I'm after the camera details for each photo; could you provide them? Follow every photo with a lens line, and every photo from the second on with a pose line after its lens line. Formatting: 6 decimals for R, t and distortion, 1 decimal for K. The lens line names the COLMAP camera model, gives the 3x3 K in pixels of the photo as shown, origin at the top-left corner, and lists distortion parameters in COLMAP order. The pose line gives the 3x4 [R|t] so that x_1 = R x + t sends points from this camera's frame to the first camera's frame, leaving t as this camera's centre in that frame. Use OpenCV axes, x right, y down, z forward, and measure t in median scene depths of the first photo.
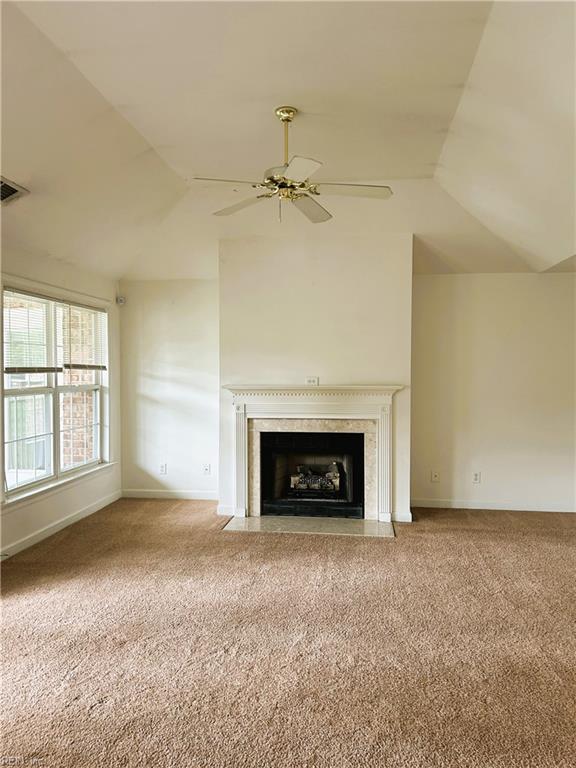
lens RADIAL K [[576.7, 0, 288.0], [0, 576.7, 384.0], [0, 0, 1]] dist [0.062306, -0.083364]
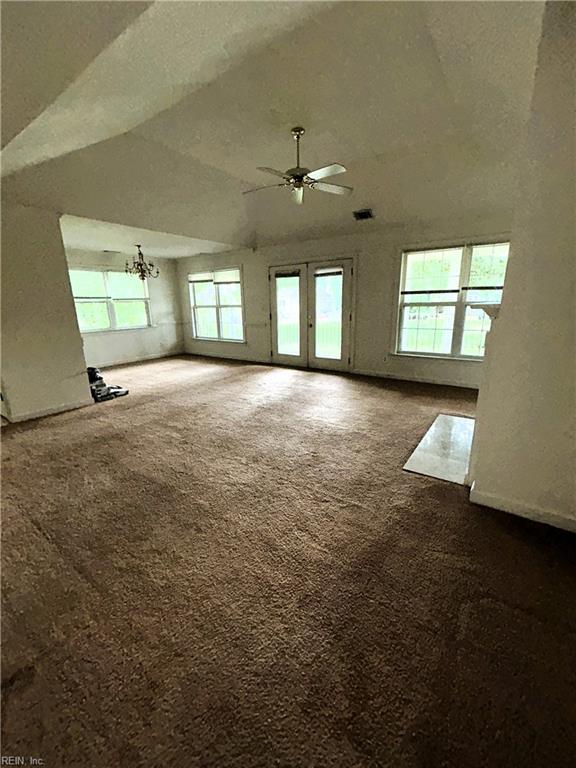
lens RADIAL K [[314.2, 0, 285.3], [0, 314.2, 383.3], [0, 0, 1]] dist [0.000994, 0.000170]
pose [[-0.466785, 0.232693, -0.853209, 0.675258], [-0.002353, 0.964434, 0.264315, -0.006789], [0.884368, 0.125386, -0.449636, 1.037836]]
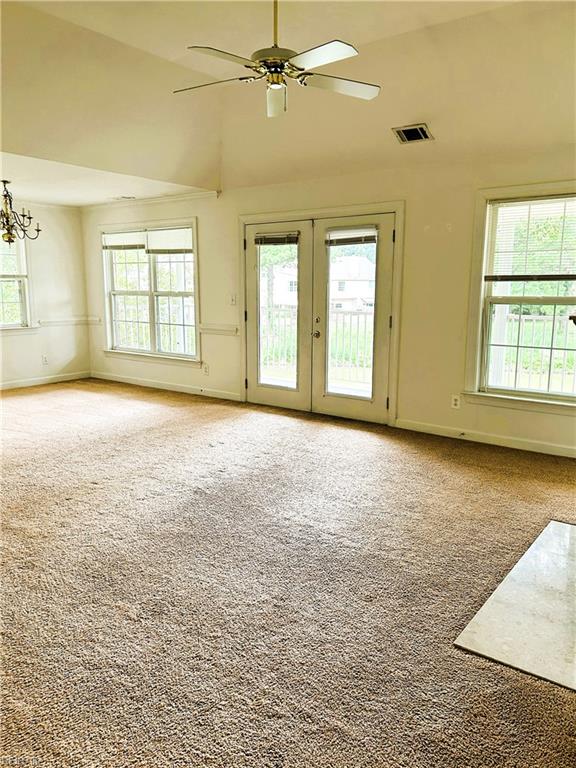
lens RADIAL K [[576.7, 0, 288.0], [0, 576.7, 384.0], [0, 0, 1]] dist [0.062306, -0.083364]
pose [[-0.495088, 0.149810, -0.855830, 0.606291], [-0.023837, 0.982310, 0.185739, -0.019657], [0.868516, 0.112358, -0.482758, 1.078904]]
